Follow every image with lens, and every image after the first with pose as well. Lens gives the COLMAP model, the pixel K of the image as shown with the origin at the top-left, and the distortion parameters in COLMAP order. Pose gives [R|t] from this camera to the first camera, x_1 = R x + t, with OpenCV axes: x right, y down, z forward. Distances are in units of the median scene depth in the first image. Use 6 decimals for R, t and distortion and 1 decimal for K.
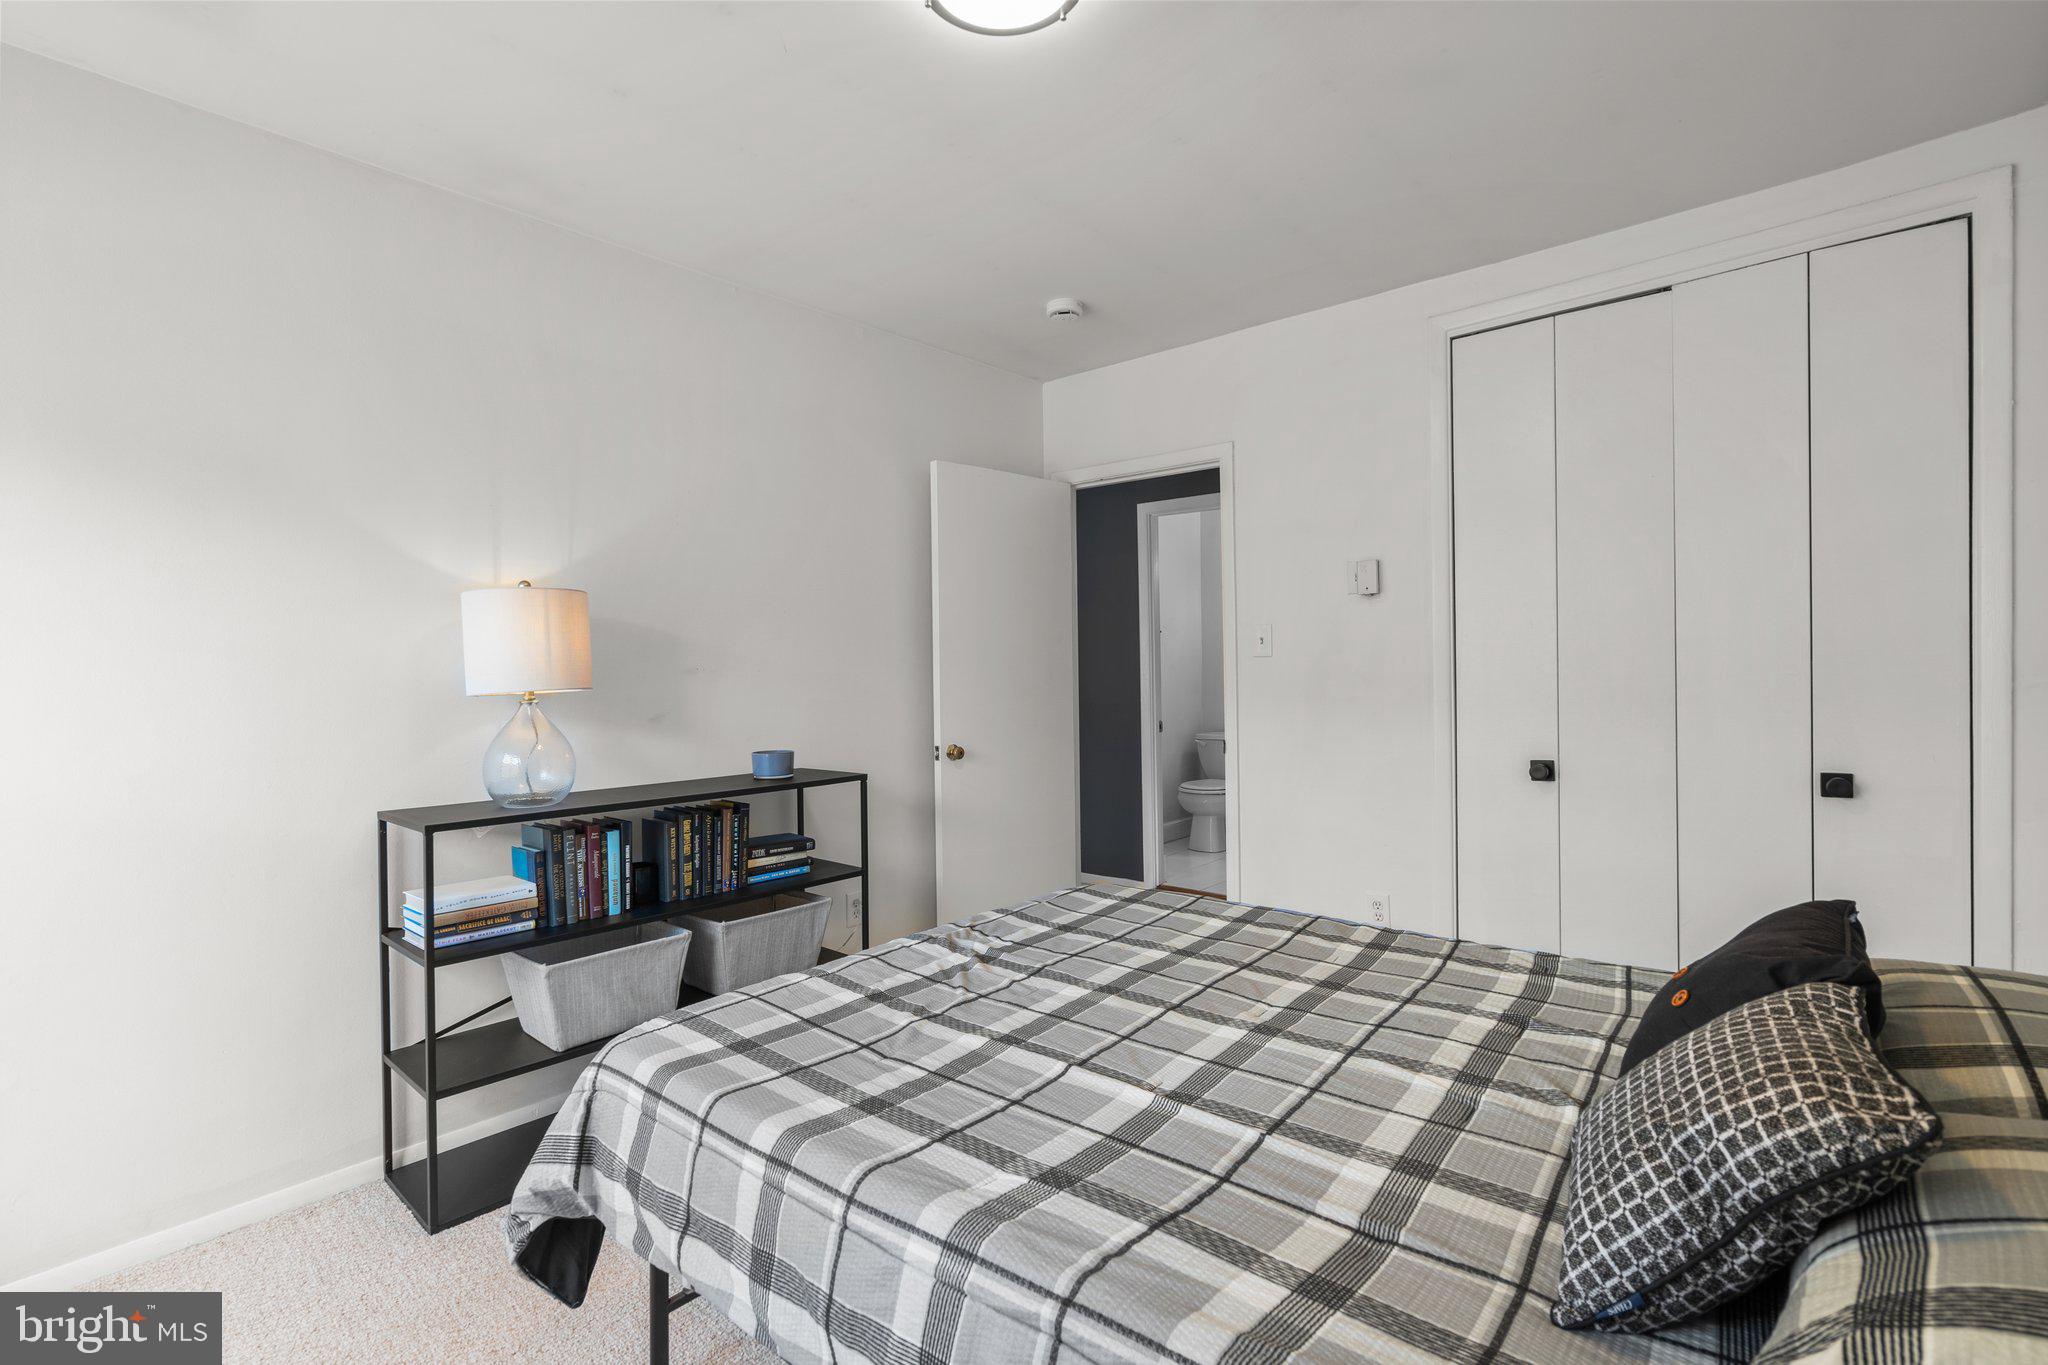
lens RADIAL K [[931.8, 0, 1038.1], [0, 931.8, 665.5], [0, 0, 1]] dist [-0.001310, 0.001478]
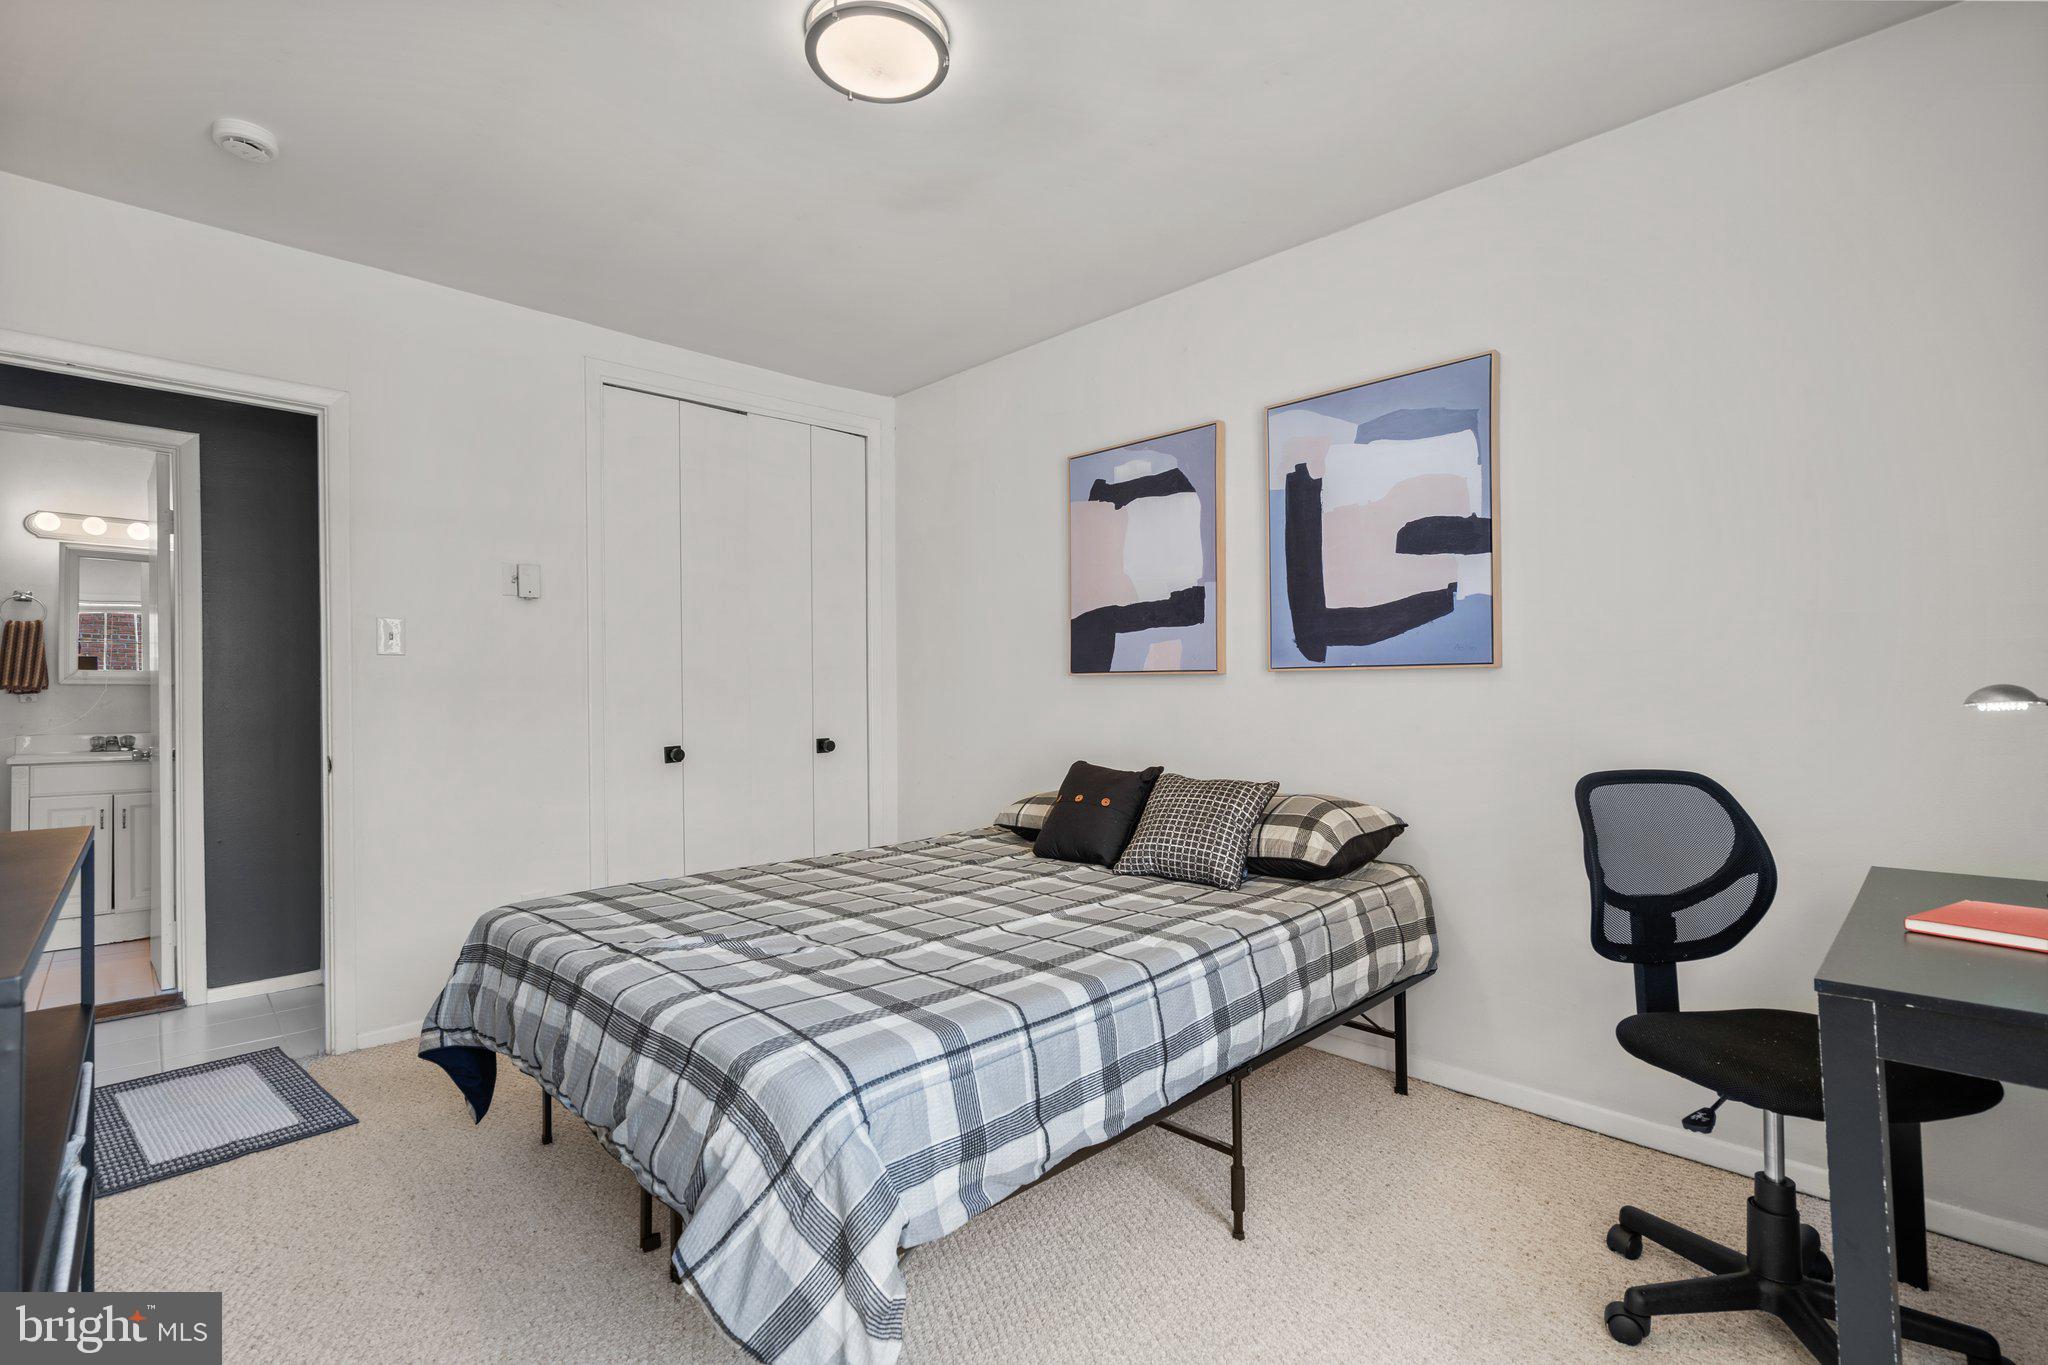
lens RADIAL K [[931.8, 0, 1014.2], [0, 931.8, 682.9], [0, 0, 1]] dist [-0.001310, 0.001478]
pose [[0.104086, 0.023314, 0.994295, -1.232988], [0.005371, 0.999697, -0.024003, 0.090147], [-0.994554, 0.007839, 0.103929, 0.749822]]
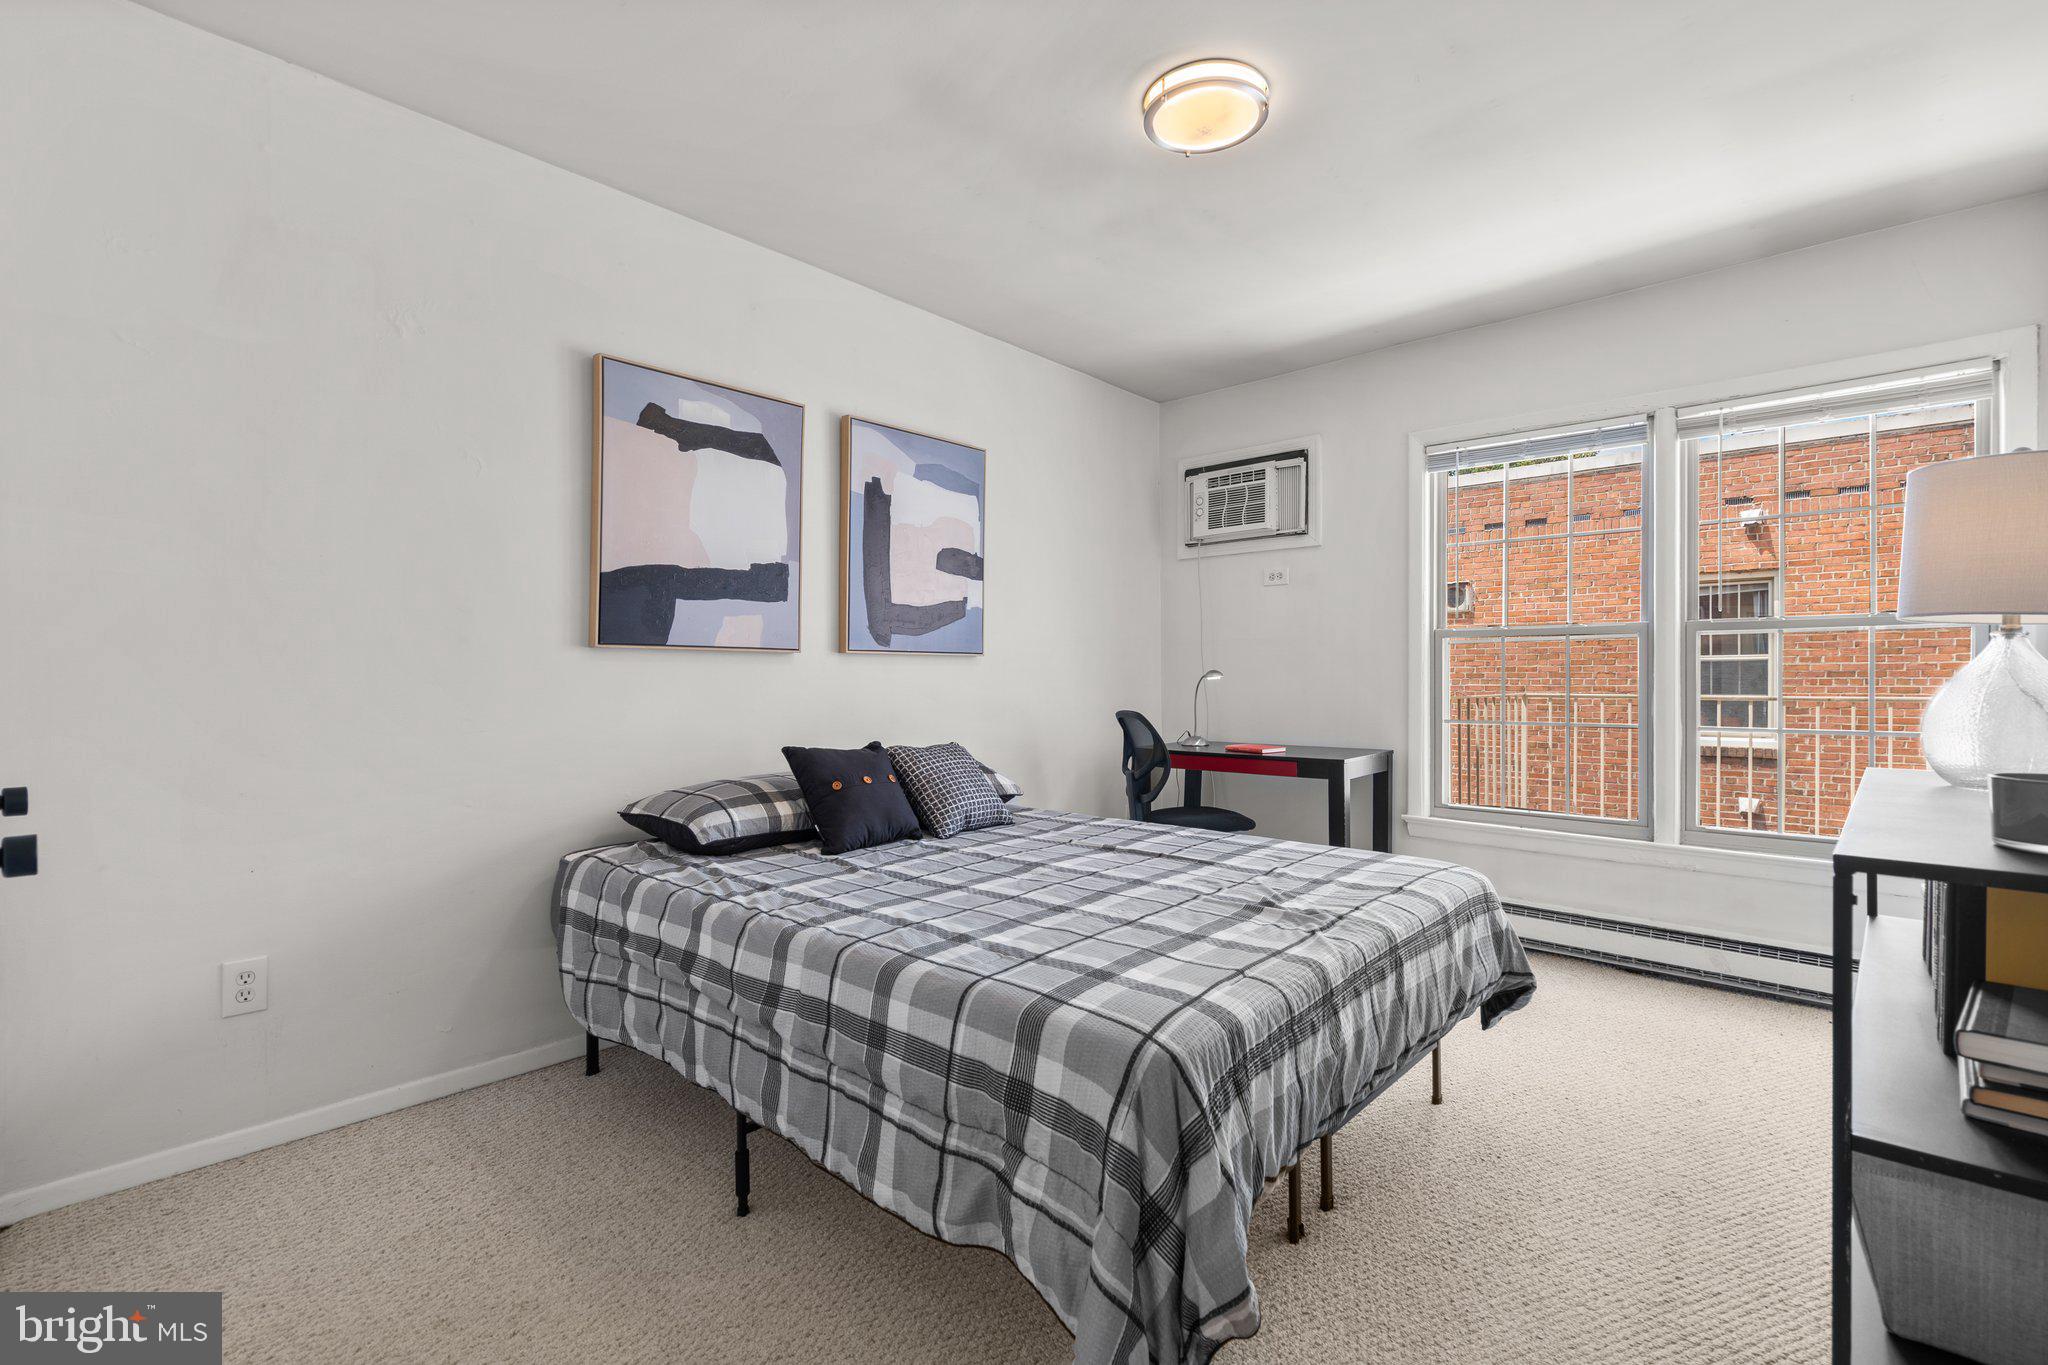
lens RADIAL K [[931.8, 0, 1024.5], [0, 931.8, 683.0], [0, 0, 1]] dist [-0.001310, 0.001478]
pose [[-0.998823, 0.007391, 0.047943, -0.158918], [0.008210, 0.999823, 0.016916, 0.068168], [-0.047810, 0.017289, -0.998707, 2.081913]]
